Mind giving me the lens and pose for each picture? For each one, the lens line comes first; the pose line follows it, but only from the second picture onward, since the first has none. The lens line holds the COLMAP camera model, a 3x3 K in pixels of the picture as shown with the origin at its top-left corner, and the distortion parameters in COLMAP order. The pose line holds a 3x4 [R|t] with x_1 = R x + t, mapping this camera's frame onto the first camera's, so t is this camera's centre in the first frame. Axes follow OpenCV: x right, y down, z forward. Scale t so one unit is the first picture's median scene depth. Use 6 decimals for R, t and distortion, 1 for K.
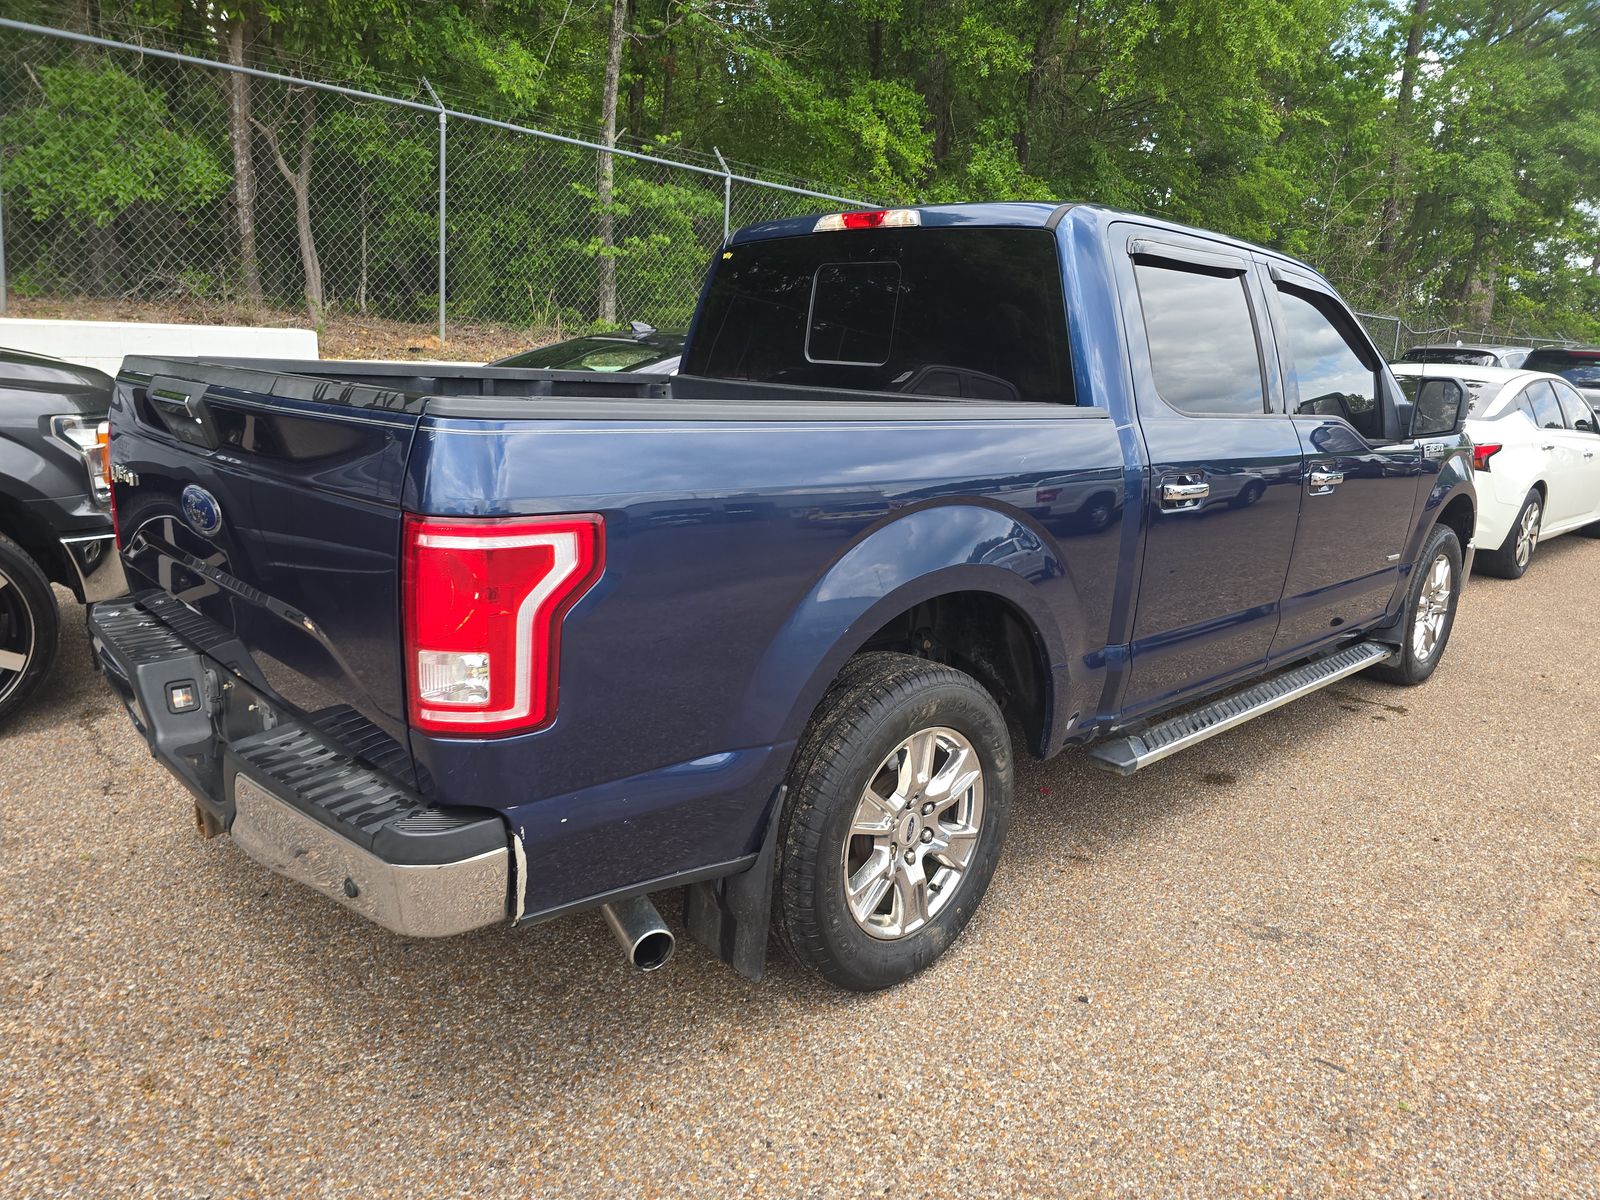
lens RADIAL K [[1055.5, 0, 800.0], [0, 1055.5, 600.0], [0, 0, 1]] dist [0.052035, -0.046923]
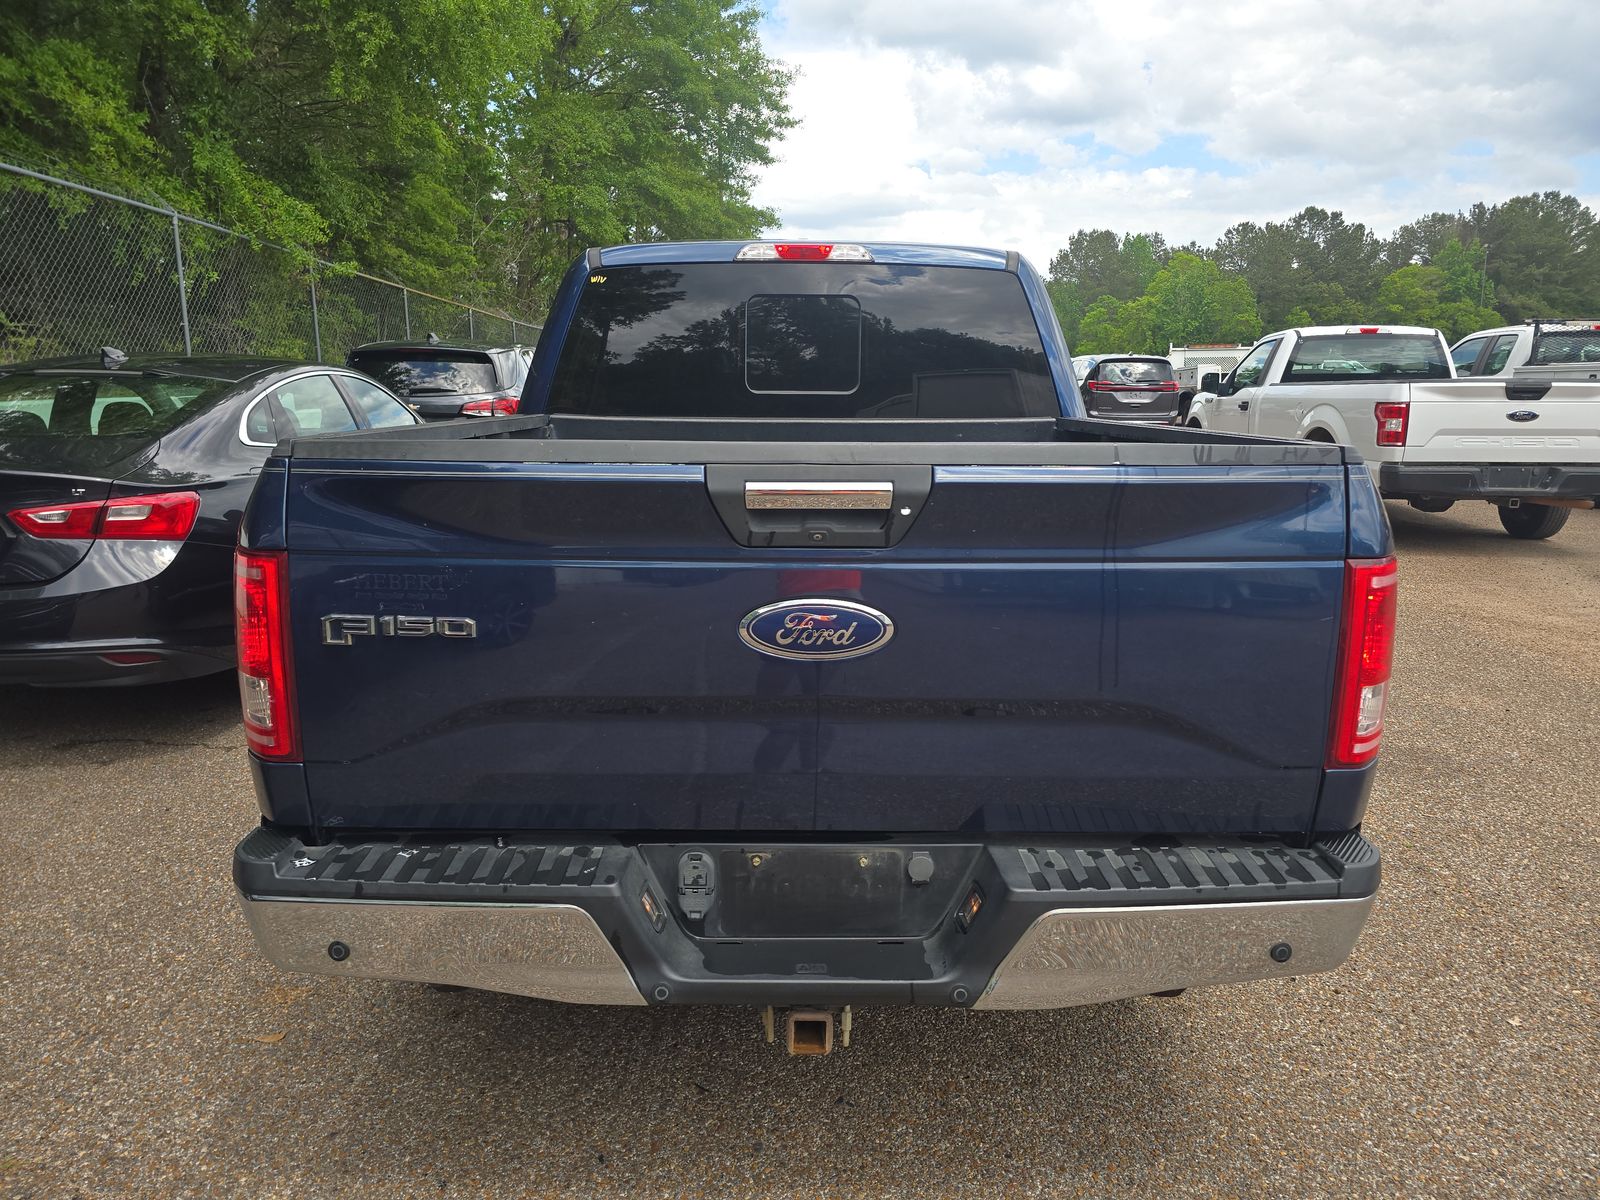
lens RADIAL K [[1055.5, 0, 800.0], [0, 1055.5, 600.0], [0, 0, 1]] dist [0.052035, -0.046923]
pose [[0.707028, -0.183018, 0.683093, -1.079969], [0.187815, 0.979839, 0.068128, -0.160701], [-0.681790, 0.080127, 0.727147, 0.443582]]
